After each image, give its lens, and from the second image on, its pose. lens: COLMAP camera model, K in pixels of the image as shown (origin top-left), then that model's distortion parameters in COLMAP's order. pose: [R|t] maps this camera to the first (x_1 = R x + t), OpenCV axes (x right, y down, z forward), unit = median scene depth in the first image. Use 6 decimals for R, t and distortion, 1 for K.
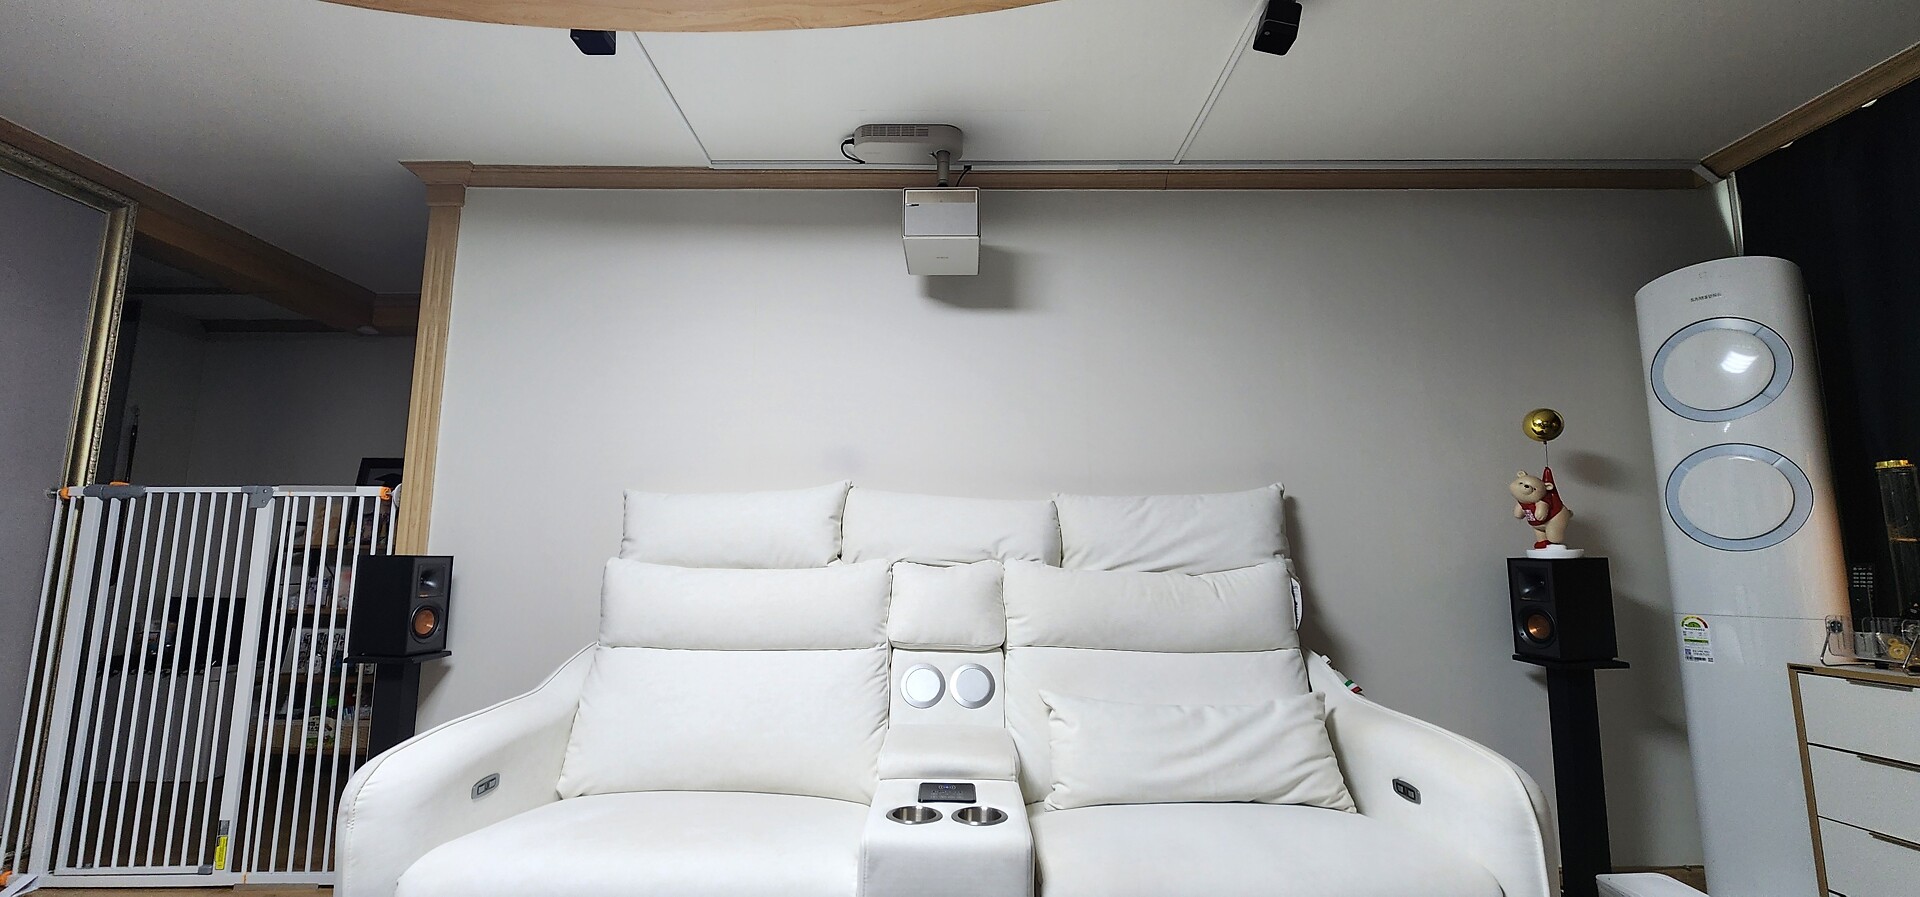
lens RADIAL K [[812.5, 0, 956.4], [0, 812.5, 449.2], [0, 0, 1]] dist [-0.006751, 0.000123]
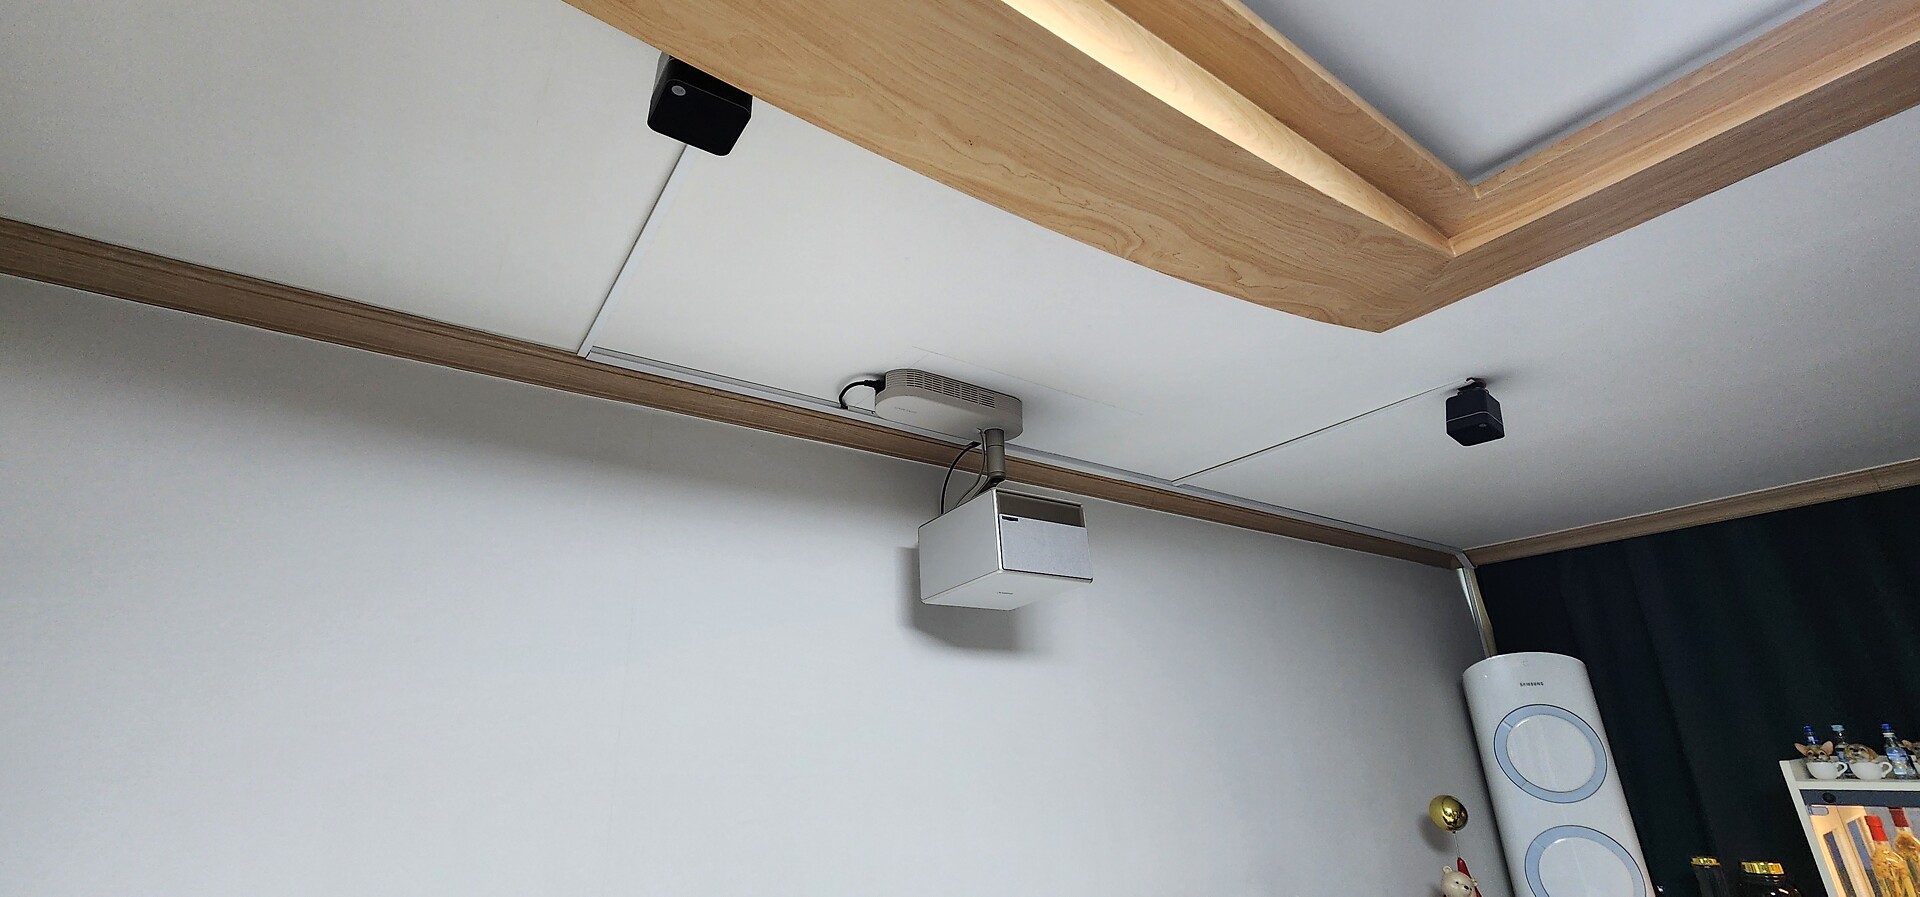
lens RADIAL K [[812.5, 0, 962.0], [0, 812.5, 447.8], [0, 0, 1]] dist [-0.006751, 0.000123]
pose [[0.810872, 0.180940, 0.556549, -0.390985], [-0.054329, 0.970171, -0.236257, -0.179503], [-0.582696, 0.161337, 0.796515, 0.451252]]
